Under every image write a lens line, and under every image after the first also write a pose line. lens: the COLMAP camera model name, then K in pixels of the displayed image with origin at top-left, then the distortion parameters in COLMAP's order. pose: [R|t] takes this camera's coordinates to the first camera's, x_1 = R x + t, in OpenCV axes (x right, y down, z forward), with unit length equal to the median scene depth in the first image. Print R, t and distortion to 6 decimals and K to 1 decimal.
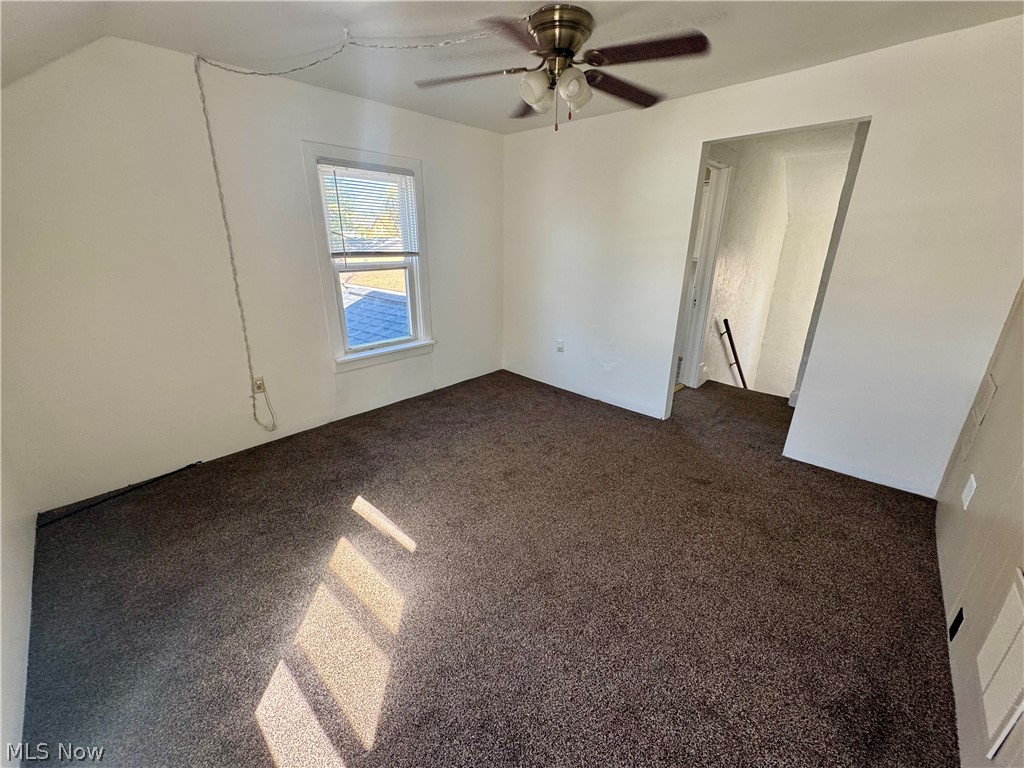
lens RADIAL K [[408.6, 0, 509.1], [0, 408.6, 384.6], [0, 0, 1]] dist [-0.000581, -0.000211]
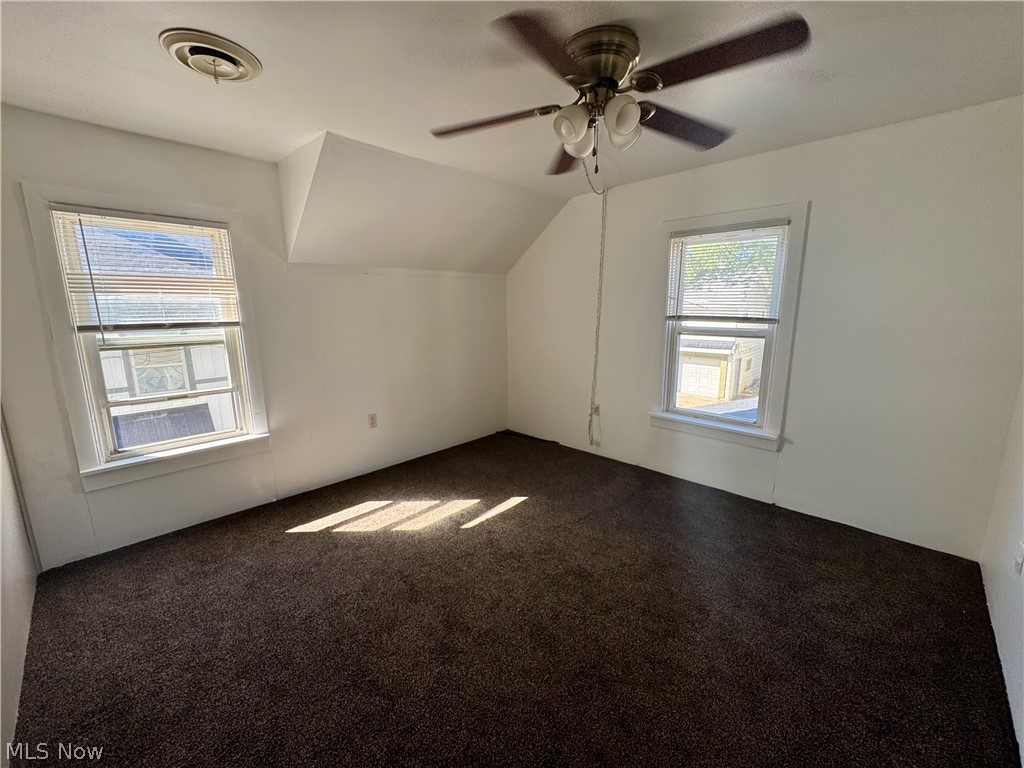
lens RADIAL K [[408.6, 0, 511.0], [0, 408.6, 385.1], [0, 0, 1]] dist [-0.000581, -0.000211]
pose [[-0.013793, 0.189491, -0.981786, 0.787739], [-0.328749, 0.926433, 0.183426, -0.258785], [0.944316, 0.325292, 0.049517, 0.742981]]
